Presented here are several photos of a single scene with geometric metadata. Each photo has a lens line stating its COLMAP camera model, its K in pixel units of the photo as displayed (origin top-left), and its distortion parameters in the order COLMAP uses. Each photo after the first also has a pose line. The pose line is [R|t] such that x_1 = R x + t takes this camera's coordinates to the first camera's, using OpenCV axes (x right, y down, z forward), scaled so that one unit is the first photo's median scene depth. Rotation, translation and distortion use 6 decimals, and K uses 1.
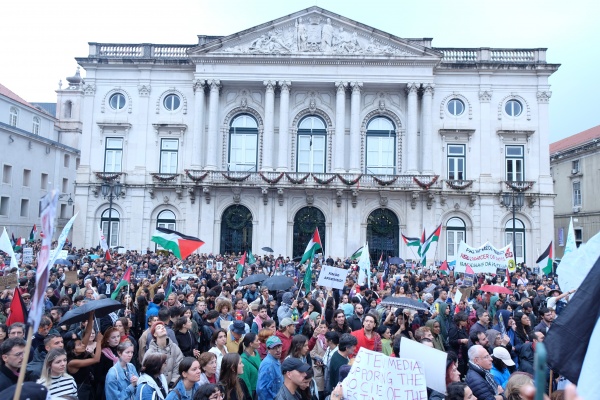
lens RADIAL K [[412.6, 0, 300.3], [0, 412.6, 202.2], [0, 0, 1]] dist [0.005826, -0.001261]
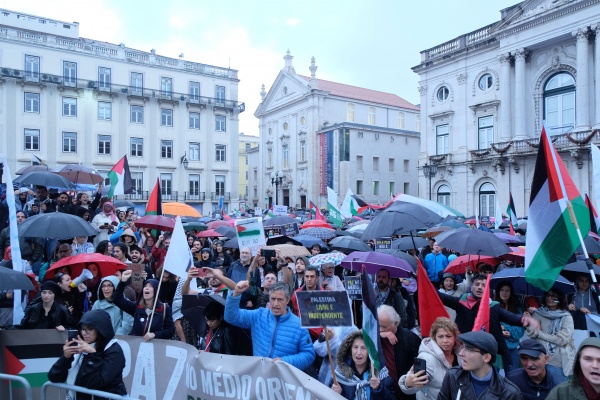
lens RADIAL K [[412.6, 0, 300.3], [0, 412.6, 202.2], [0, 0, 1]] dist [0.005826, -0.001261]
pose [[0.568238, -0.039967, -0.821893, 0.319267], [0.088864, 0.995959, 0.013007, 0.014407], [0.818052, -0.080428, 0.569493, -0.034348]]
